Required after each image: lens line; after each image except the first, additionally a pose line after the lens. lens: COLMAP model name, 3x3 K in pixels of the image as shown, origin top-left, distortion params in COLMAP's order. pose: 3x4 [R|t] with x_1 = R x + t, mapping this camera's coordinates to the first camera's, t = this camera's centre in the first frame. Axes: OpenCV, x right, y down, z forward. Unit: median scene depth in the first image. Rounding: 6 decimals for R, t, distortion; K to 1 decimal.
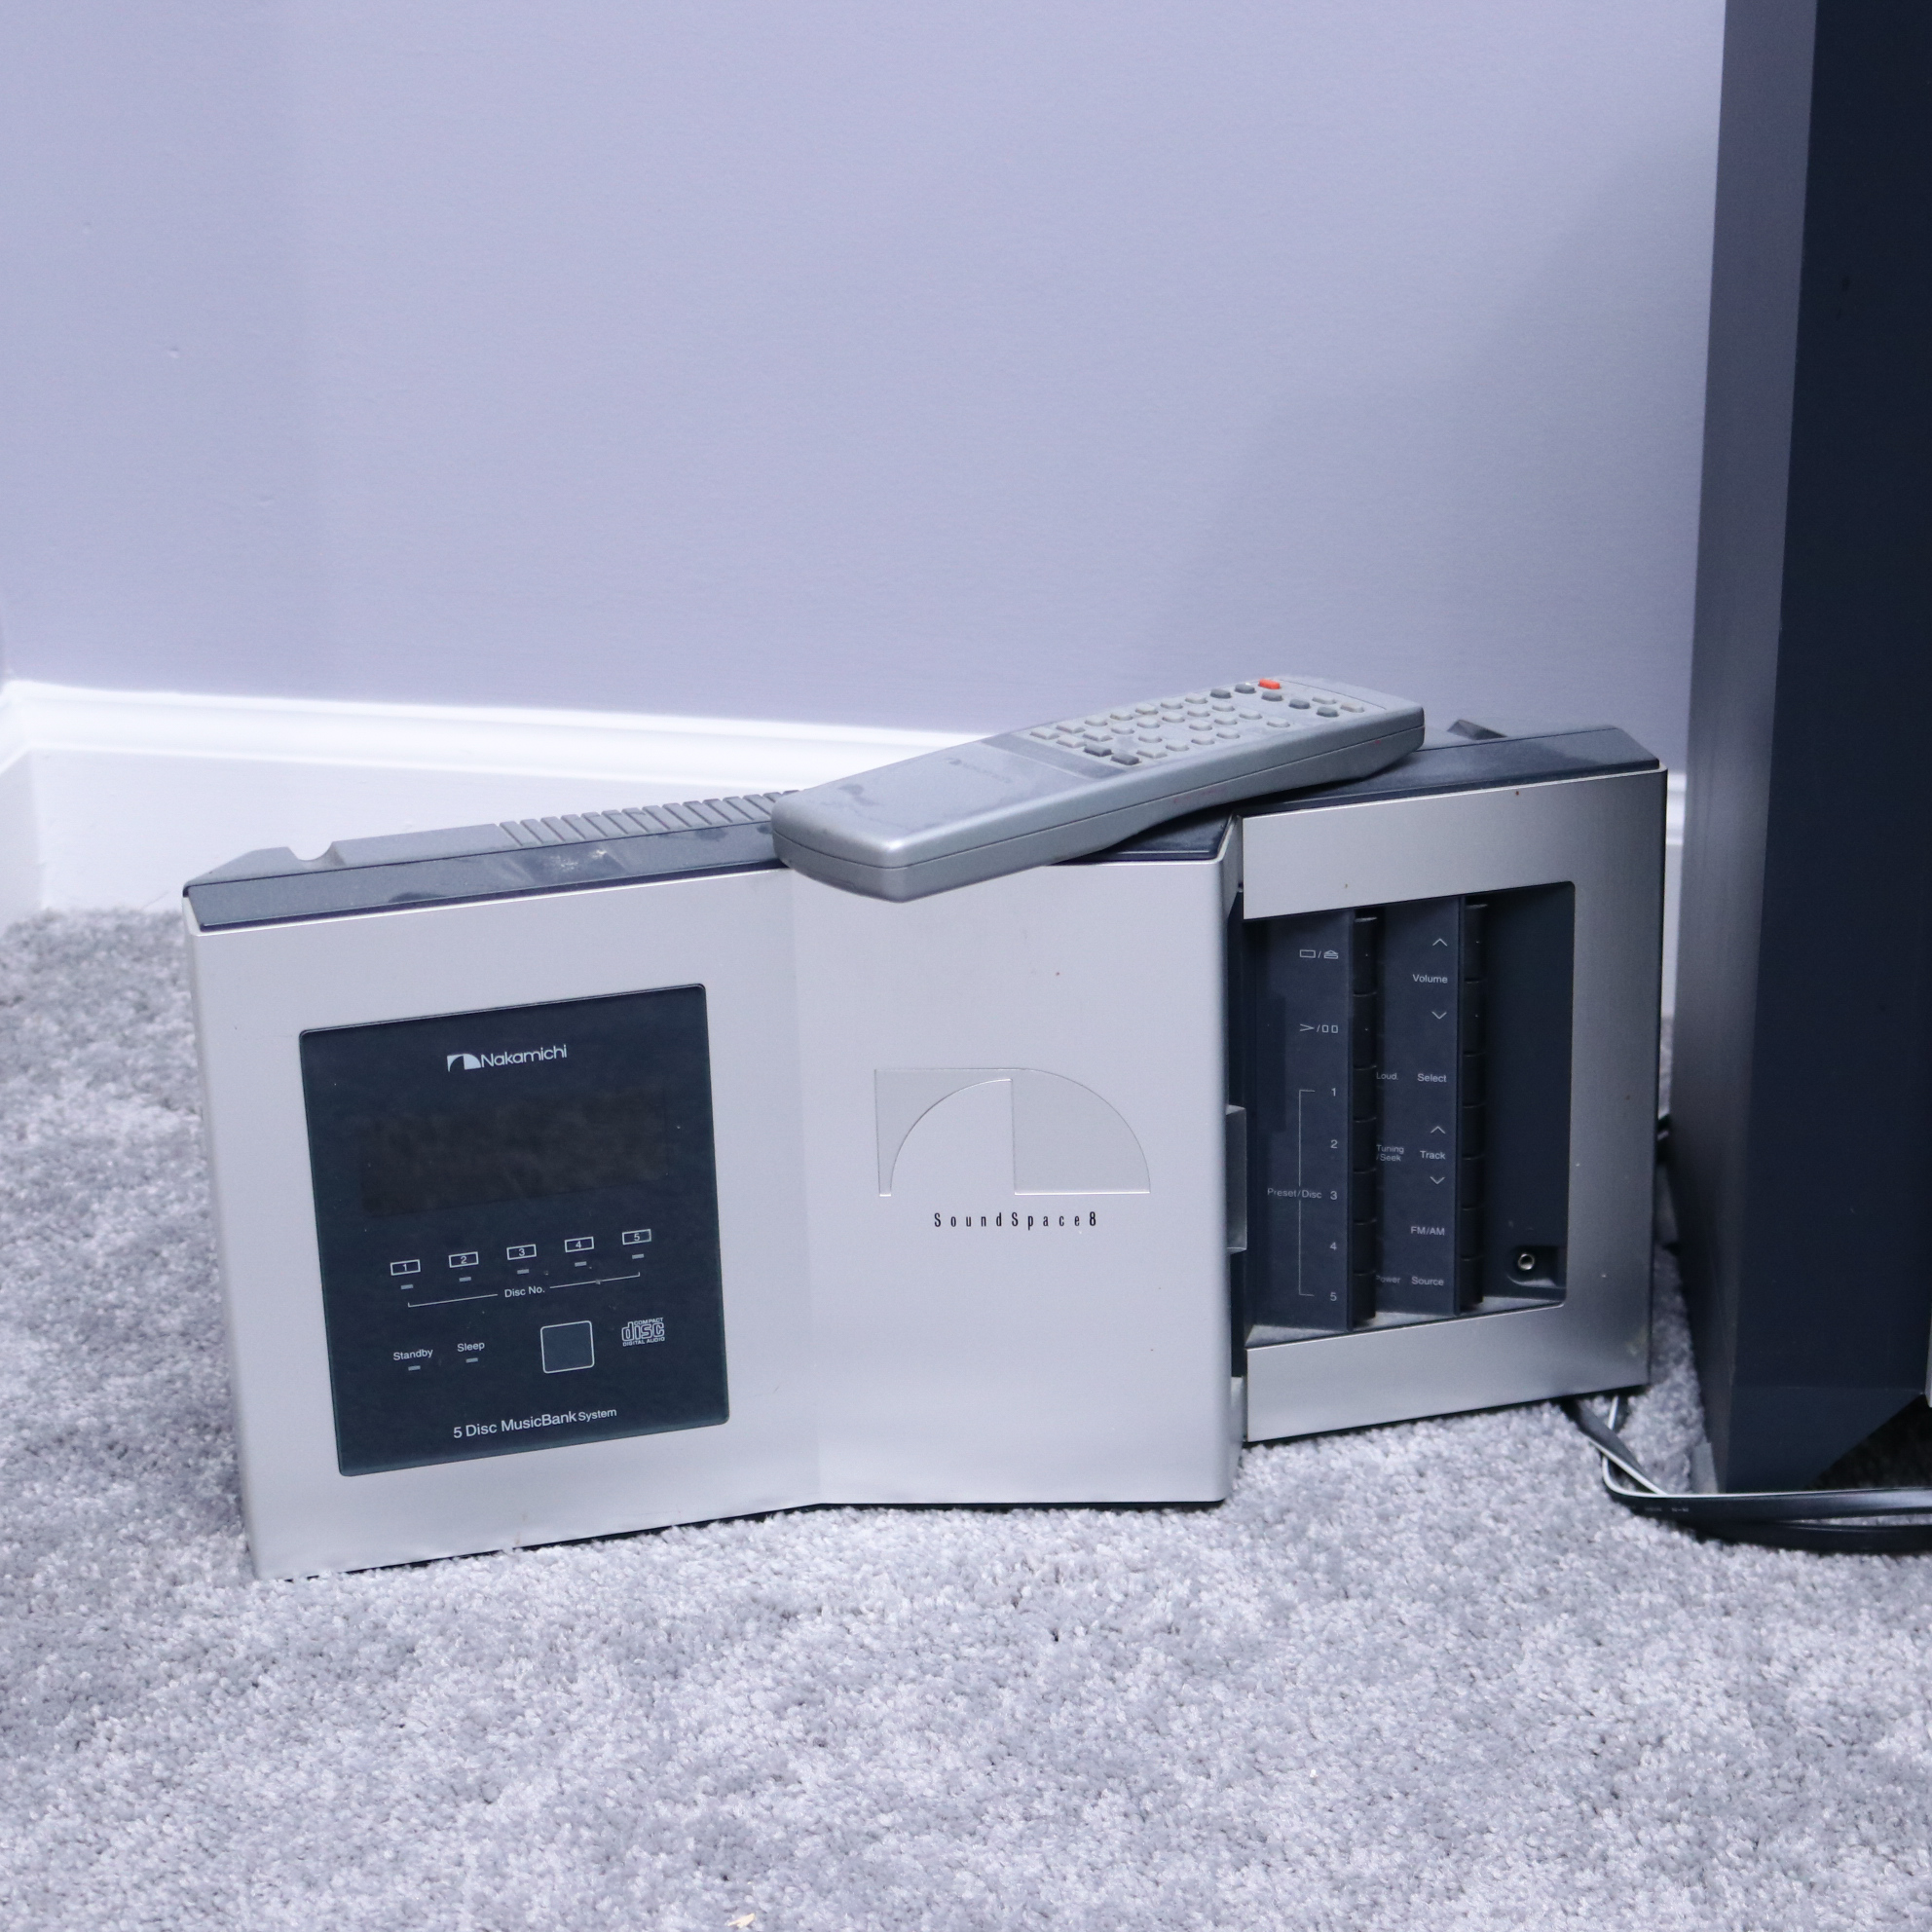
lens RADIAL K [[4407.7, 0, 966.0], [0, 4407.7, 966.0], [0, 0, 1]] dist [-0.077160, -0.210738]
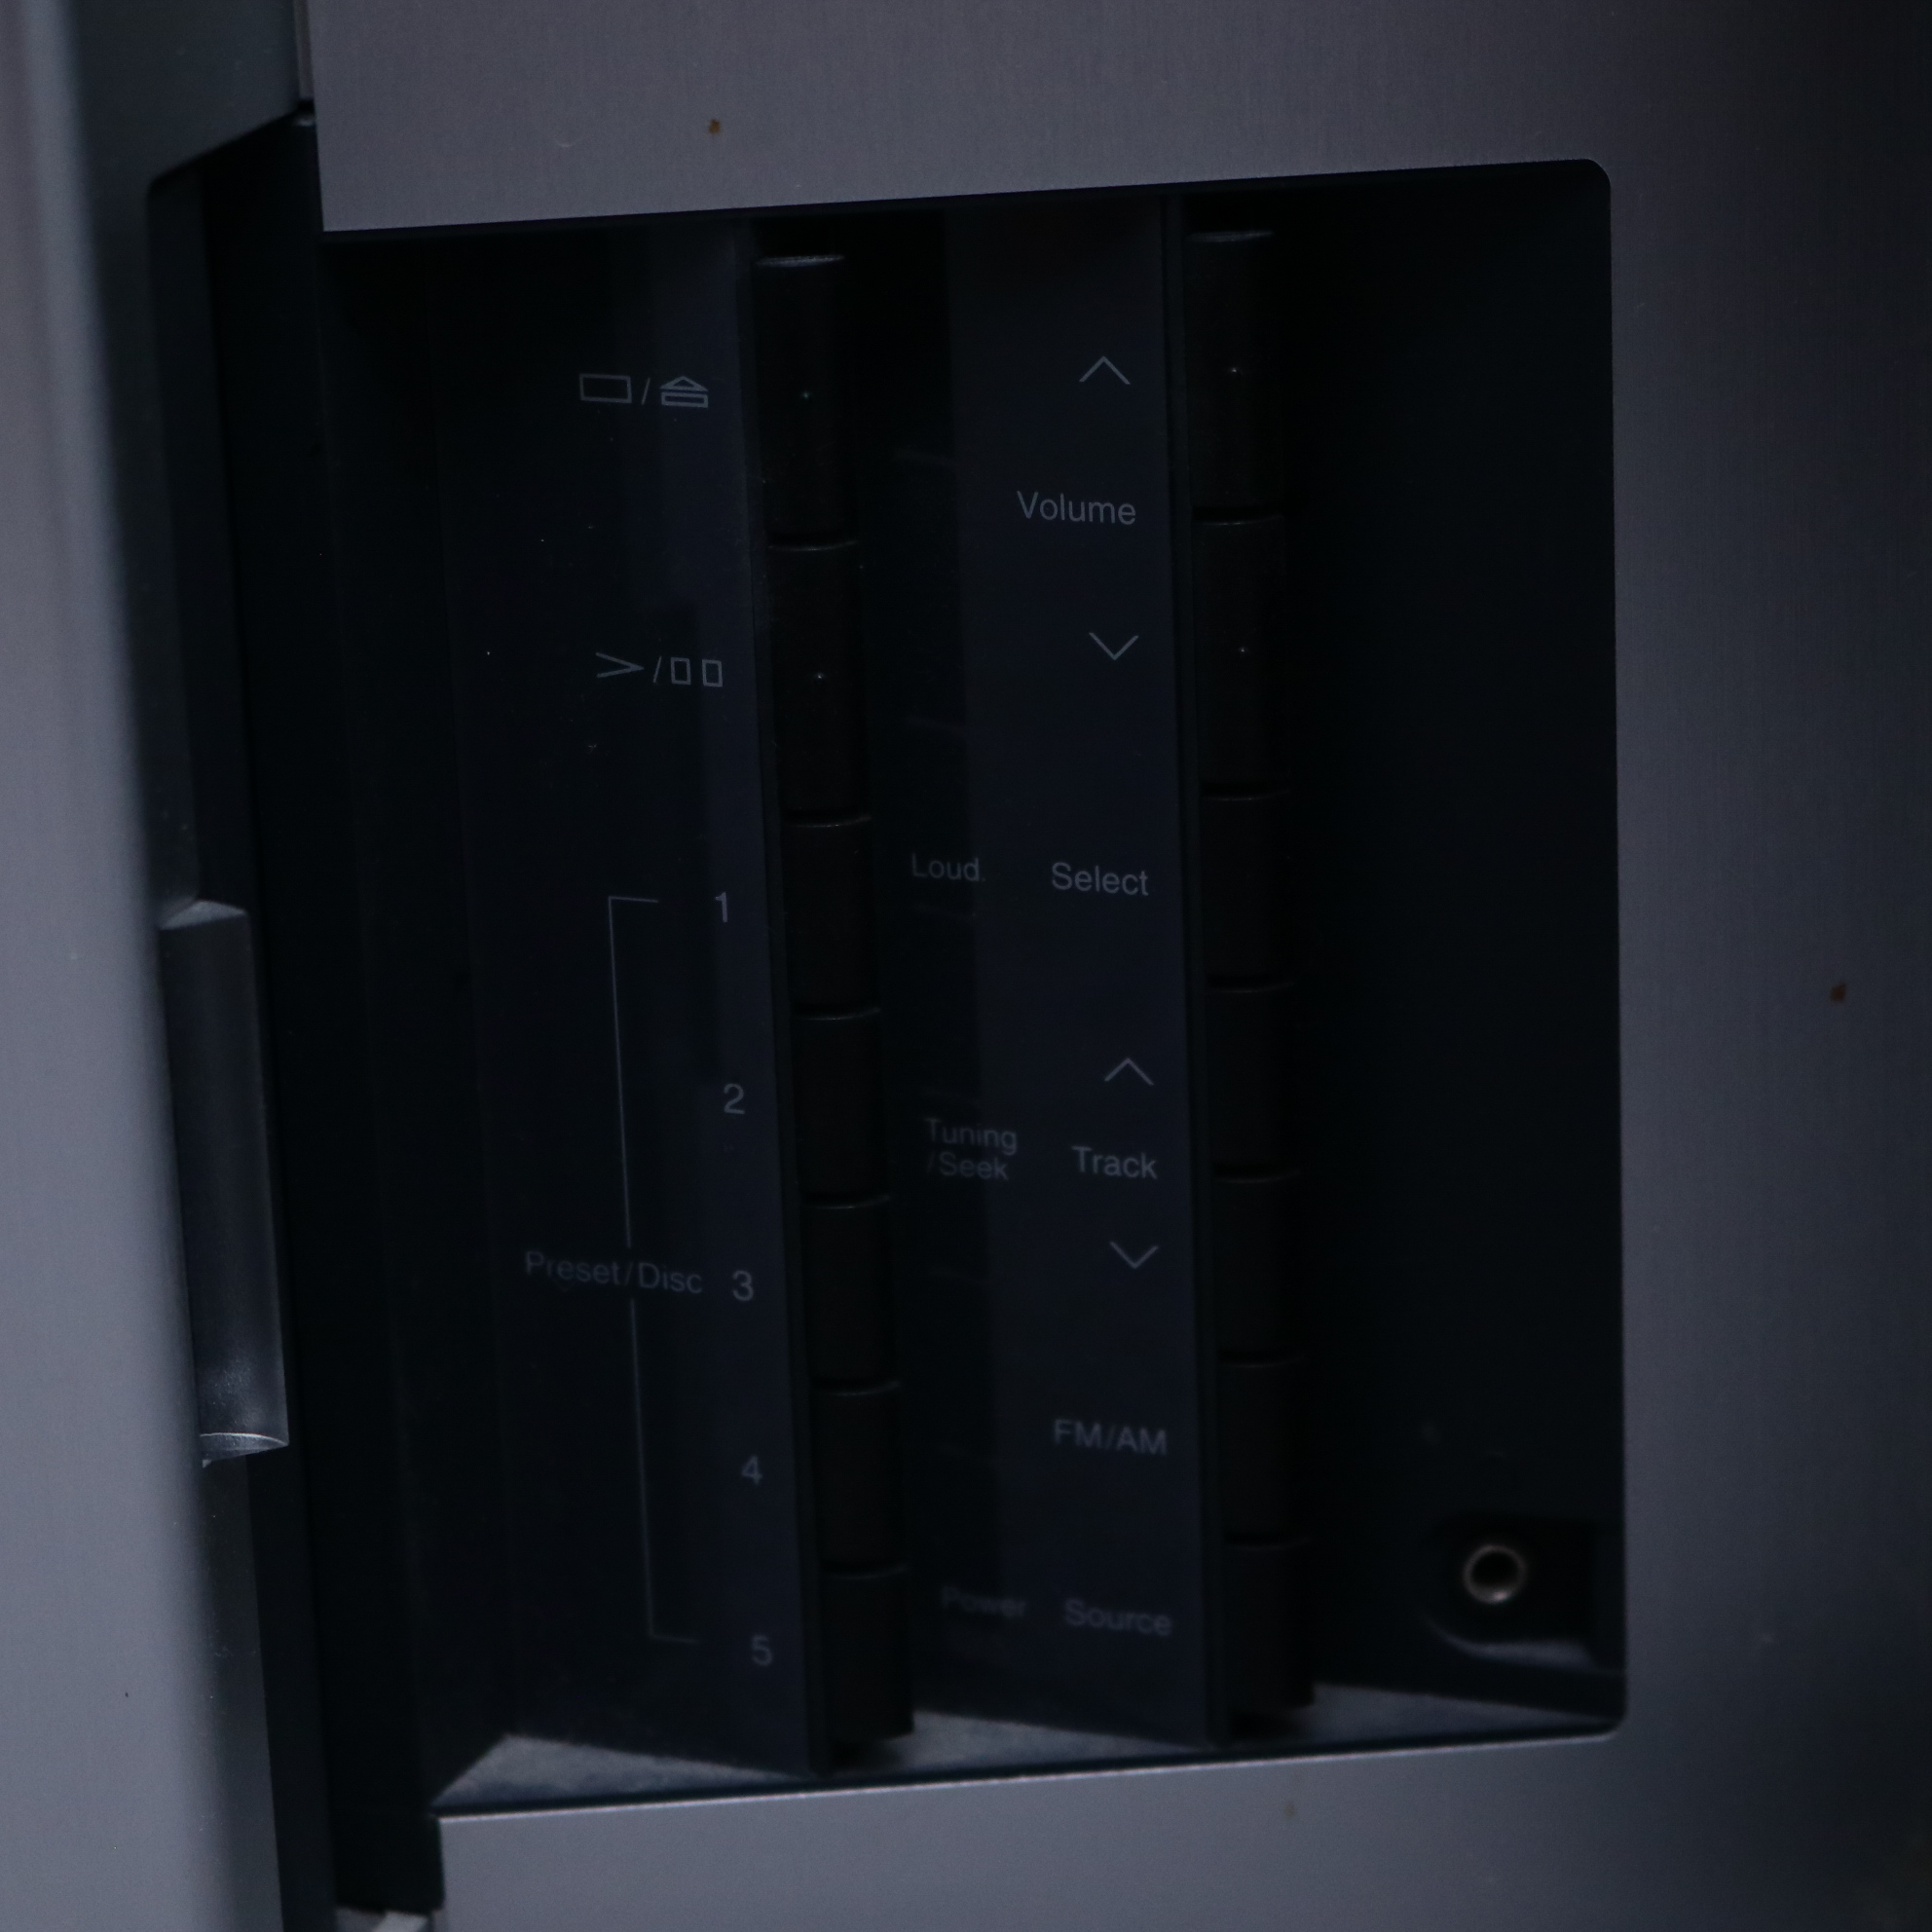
lens RADIAL K [[7142.4, 0, 966.0], [0, 7142.4, 966.0], [0, 0, 1]] dist [0.039541, 1.171511]
pose [[0.986415, 0.044493, -0.158131, 0.172721], [-0.049619, 0.998358, -0.028618, 0.045124], [0.156598, 0.036076, 0.987003, 0.566009]]
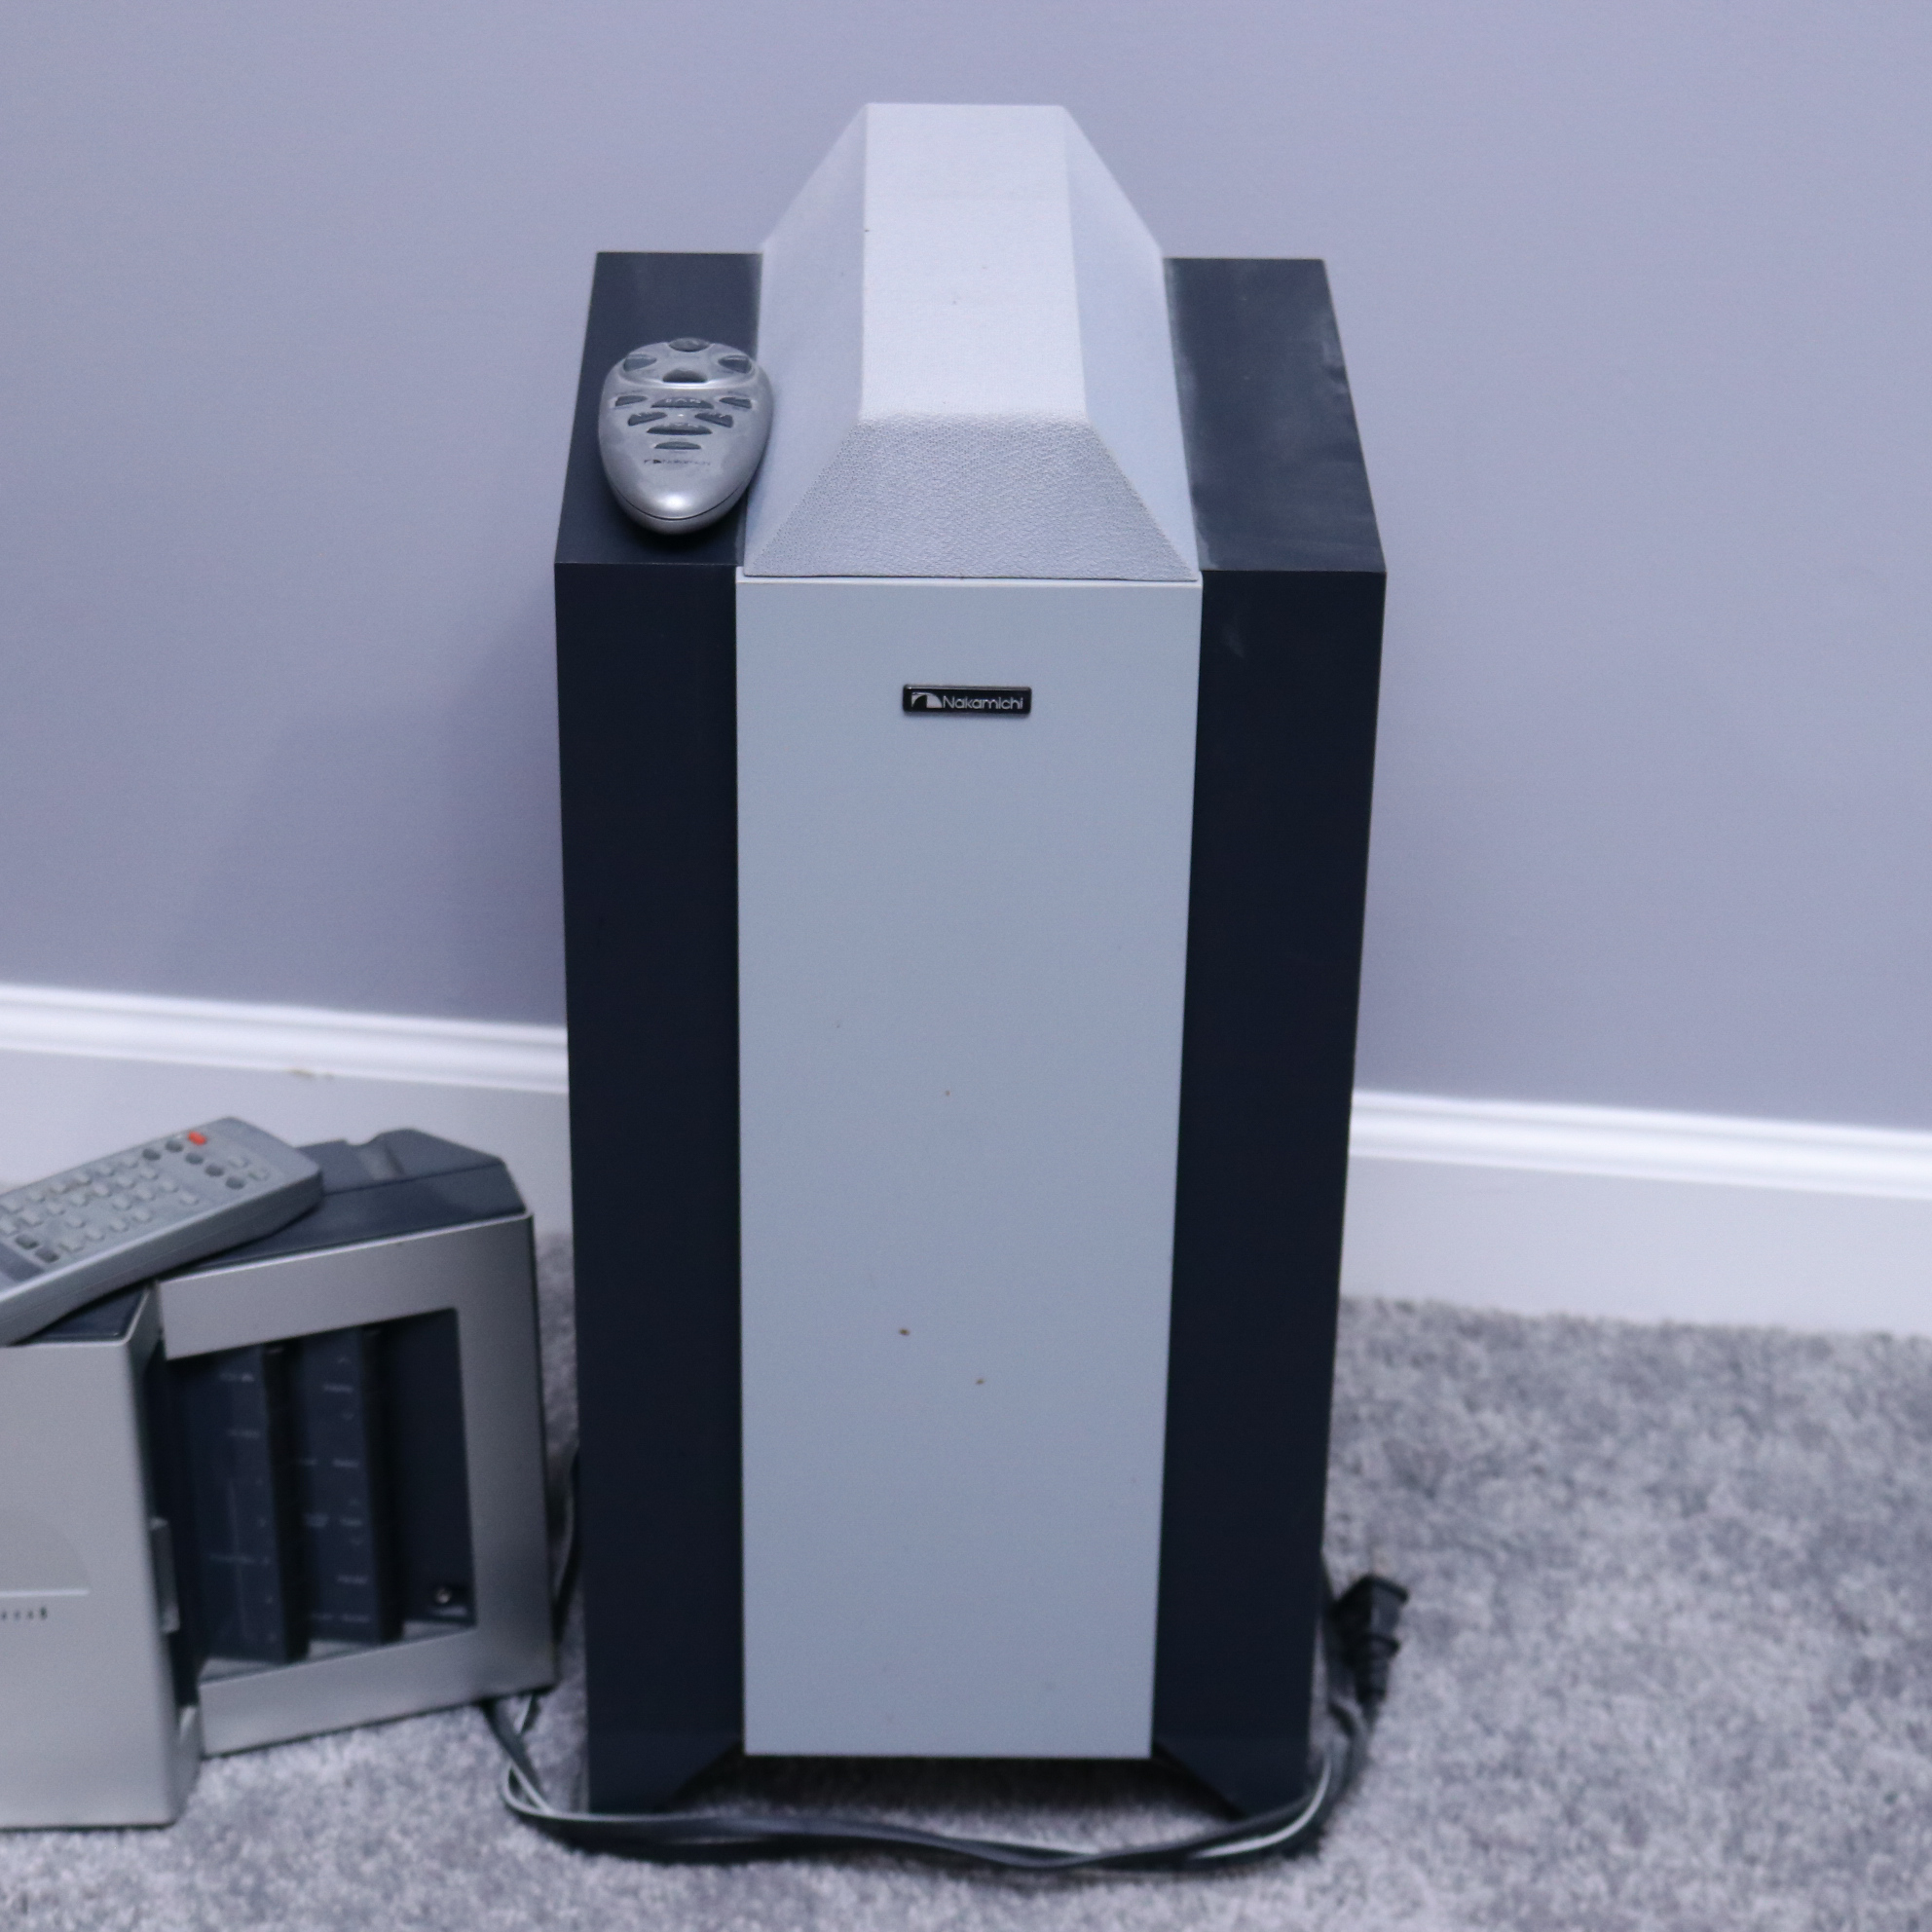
lens RADIAL K [[4847.7, 0, 966.0], [0, 4847.7, 966.0], [0, 0, 1]] dist [0.004008, -0.490080]
pose [[0.995540, -0.019037, 0.092399, 0.157263], [0.007545, 0.992358, 0.123158, -0.271705], [-0.094037, -0.121912, 0.988076, -0.290185]]
